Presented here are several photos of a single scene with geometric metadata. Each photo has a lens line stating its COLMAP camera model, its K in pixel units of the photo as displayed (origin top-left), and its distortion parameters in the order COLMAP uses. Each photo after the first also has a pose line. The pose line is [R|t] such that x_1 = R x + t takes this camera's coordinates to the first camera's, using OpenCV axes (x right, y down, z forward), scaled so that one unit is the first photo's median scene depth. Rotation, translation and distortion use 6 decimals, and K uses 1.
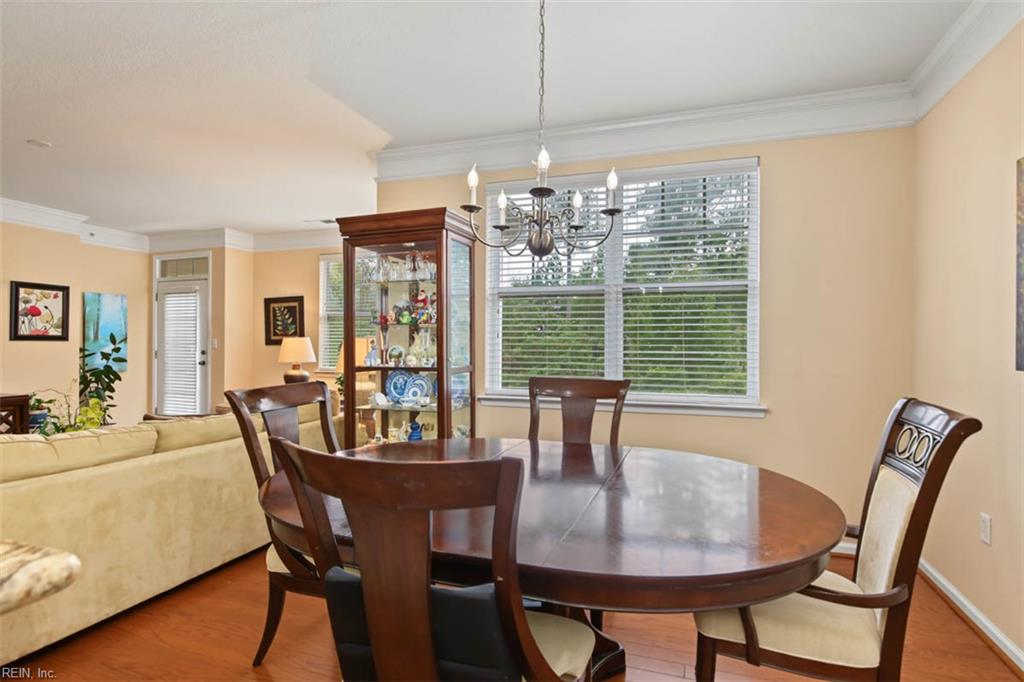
lens RADIAL K [[508.4, 0, 512.0], [0, 508.4, 341.0], [0, 0, 1]] dist [0.004994, -0.000285]
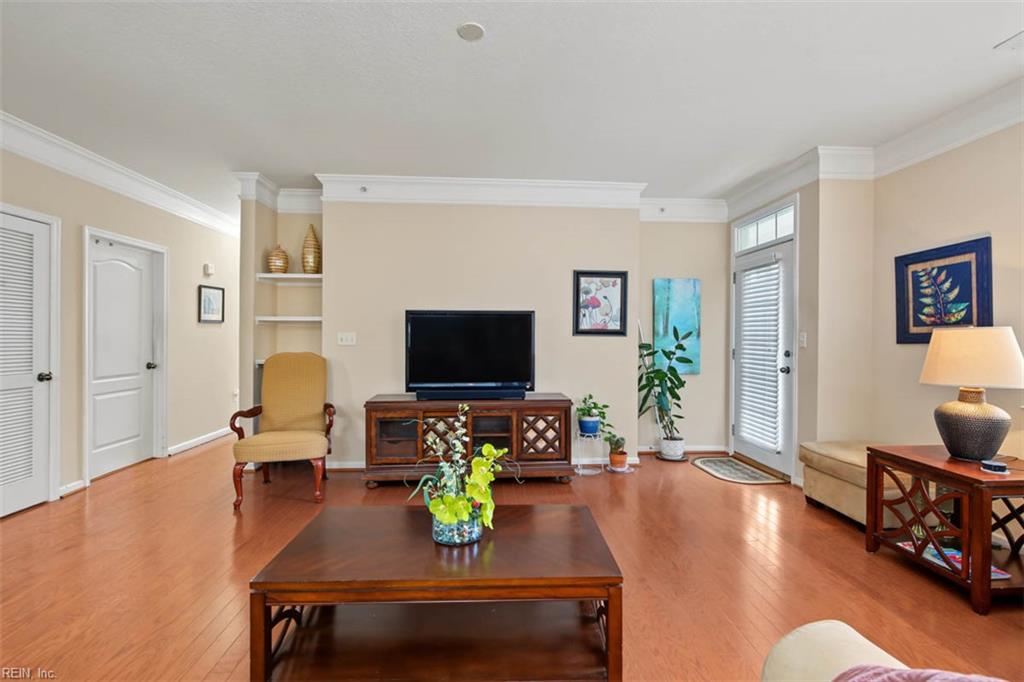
lens RADIAL K [[482.1, 0, 507.3], [0, 482.1, 336.3], [0, 0, 1]] dist [-0.002095, 0.000500]
pose [[0.395412, 0.000063, -0.918504, -0.197673], [0.000055, 1.000000, 0.000093, 0.000241], [0.918504, -0.000088, 0.395412, 0.462157]]
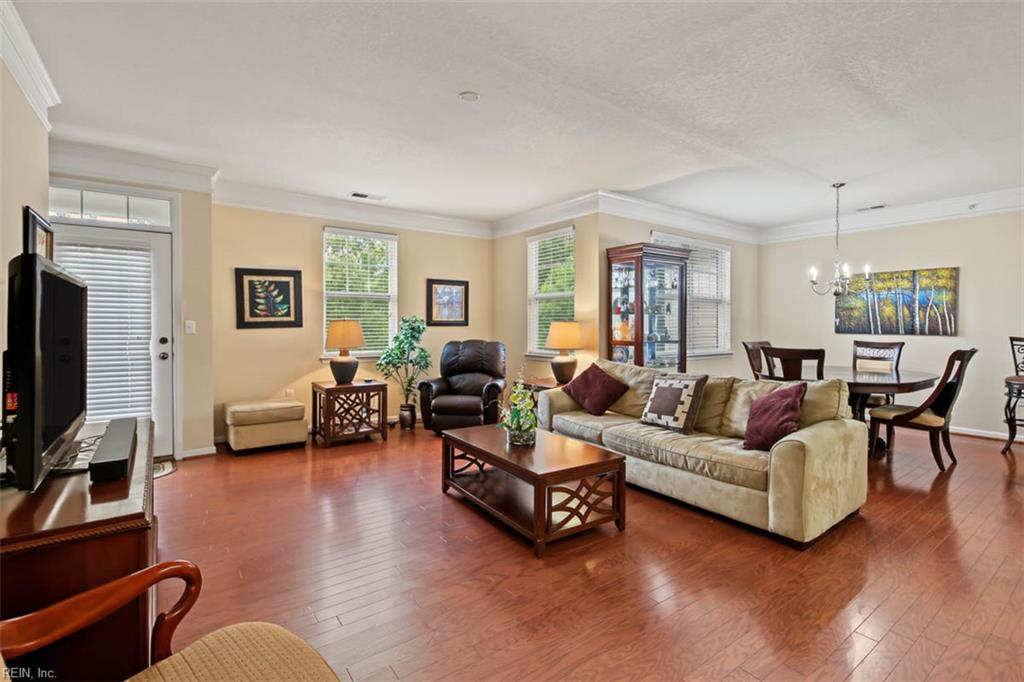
lens RADIAL K [[482.1, 0, 507.3], [0, 482.1, 336.3], [0, 0, 1]] dist [-0.002095, 0.000500]
pose [[0.577856, -0.020218, 0.815888, -0.926088], [-0.001389, 0.999667, 0.025755, -0.000420], [-0.816137, -0.016016, 0.577636, 0.275775]]
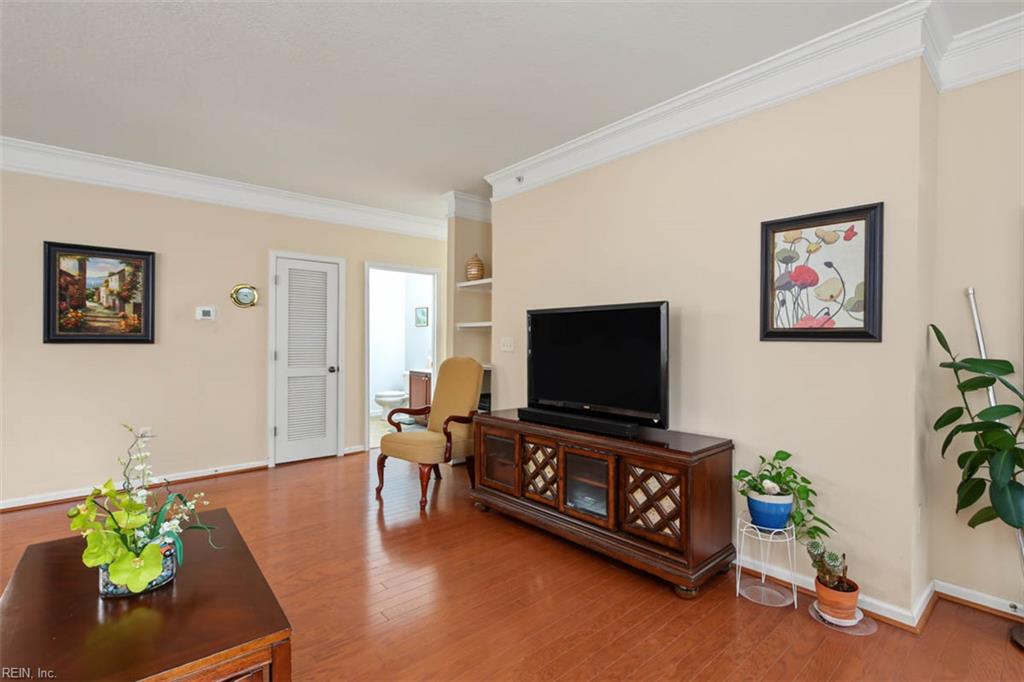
lens RADIAL K [[481.0, 0, 512.0], [0, 481.0, 341.0], [0, 0, 1]] dist [-0.000095, 0.000044]
pose [[-0.498268, 0.001953, -0.867021, -0.372164], [0.001709, 0.999998, 0.001270, -0.001174], [0.867021, -0.000850, -0.498270, 0.860535]]
